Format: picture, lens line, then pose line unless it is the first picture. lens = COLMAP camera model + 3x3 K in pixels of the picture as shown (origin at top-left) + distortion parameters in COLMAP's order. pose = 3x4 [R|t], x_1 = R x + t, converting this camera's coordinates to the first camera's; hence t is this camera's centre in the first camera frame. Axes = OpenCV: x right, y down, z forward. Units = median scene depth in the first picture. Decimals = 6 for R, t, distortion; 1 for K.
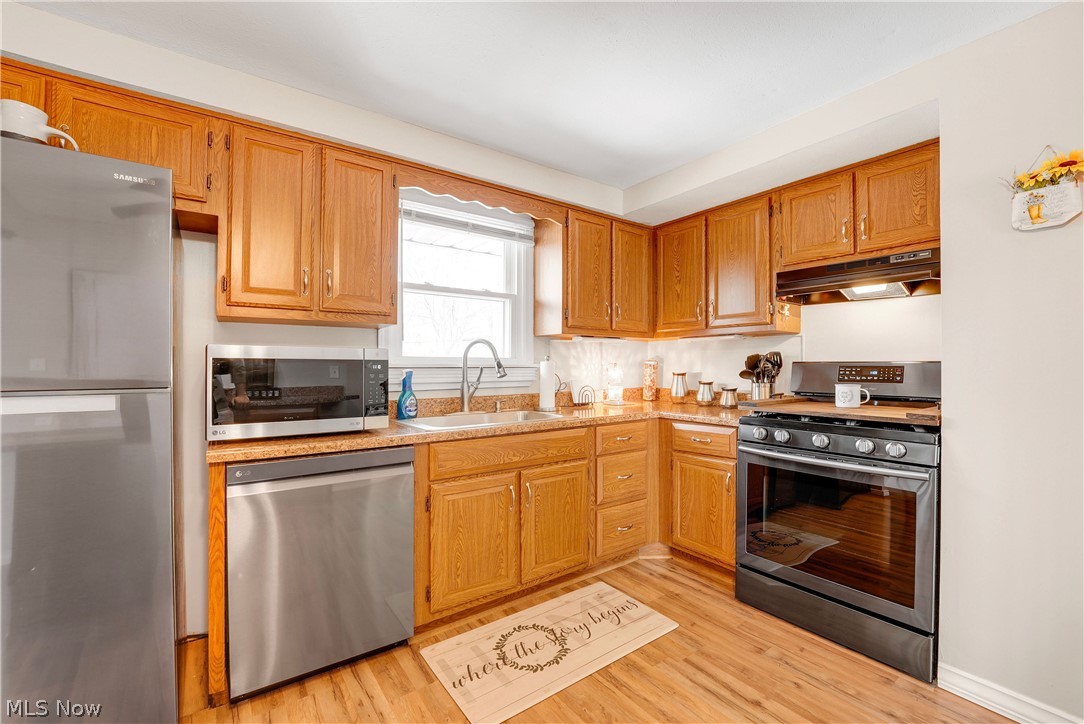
lens RADIAL K [[450.0, 0, 542.0], [0, 450.0, 362.1], [0, 0, 1]] dist [-0.020514, 0.001475]
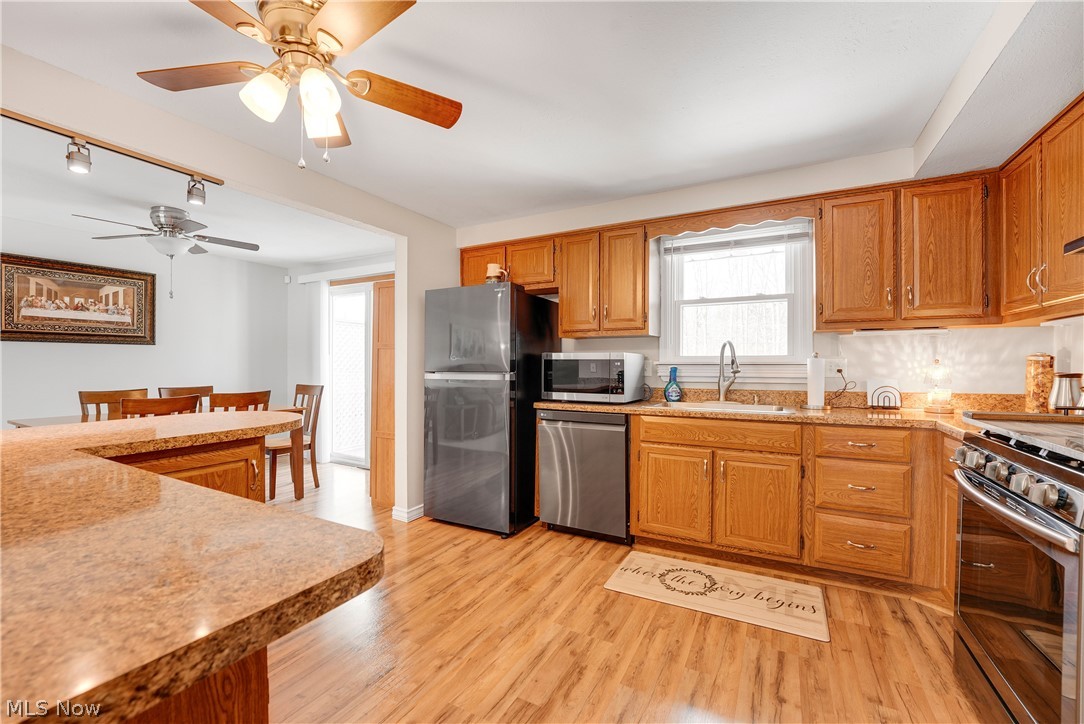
lens RADIAL K [[450.0, 0, 542.4], [0, 450.0, 364.2], [0, 0, 1]] dist [-0.020514, 0.001475]
pose [[0.427853, 0.001166, -0.903848, 0.734454], [0.007679, 0.999958, 0.004925, 0.001894], [0.903816, -0.009048, 0.427826, 0.058473]]
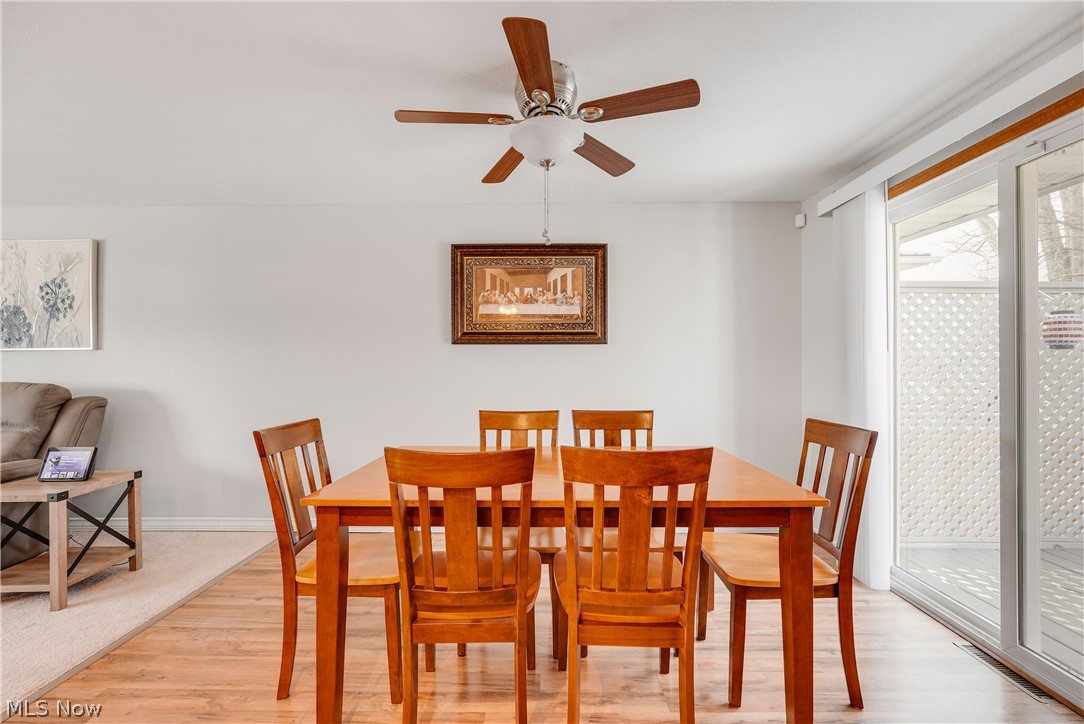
lens RADIAL K [[450.0, 0, 542.2], [0, 450.0, 364.1], [0, 0, 1]] dist [-0.020514, 0.001475]
pose [[-0.603135, -0.013142, -0.797531, -0.421691], [0.002730, 0.999824, -0.018540, 0.001130], [0.797635, -0.013359, -0.602993, 0.035967]]
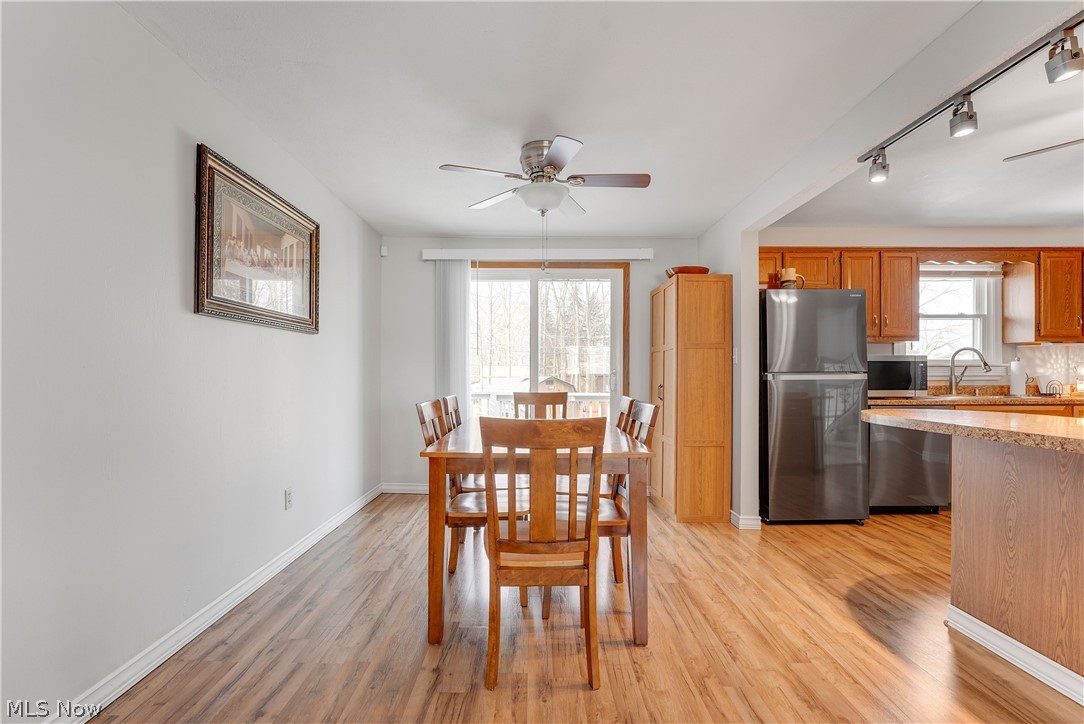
lens RADIAL K [[504.2, 0, 524.9], [0, 504.2, 375.2], [0, 0, 1]] dist [-0.020782, 0.002299]
pose [[0.804986, -0.002400, -0.593288, -0.355560], [0.007837, 0.999948, 0.006590, 0.021421], [0.593241, -0.009954, 0.804963, -1.311231]]
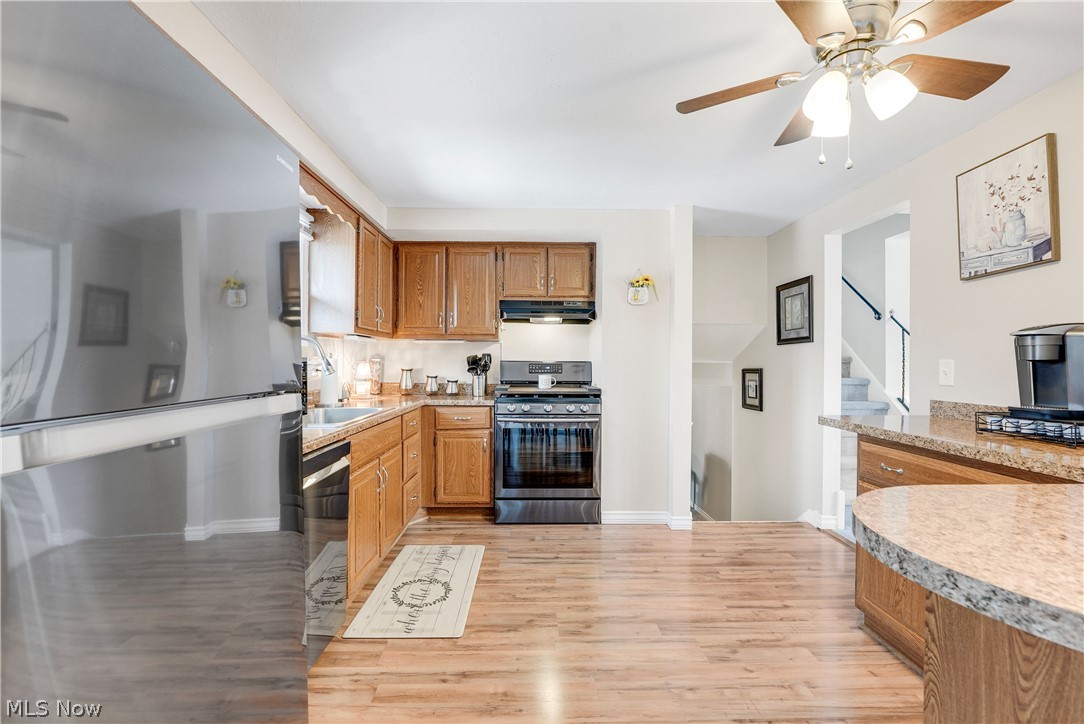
lens RADIAL K [[477.5, 0, 540.6], [0, 477.5, 362.5], [0, 0, 1]] dist [-0.004064, 0.000192]
pose [[0.568249, 0.004826, 0.822842, -0.701734], [-0.013531, 0.999902, 0.003480, -0.002646], [-0.822745, -0.013111, 0.568259, -0.004147]]
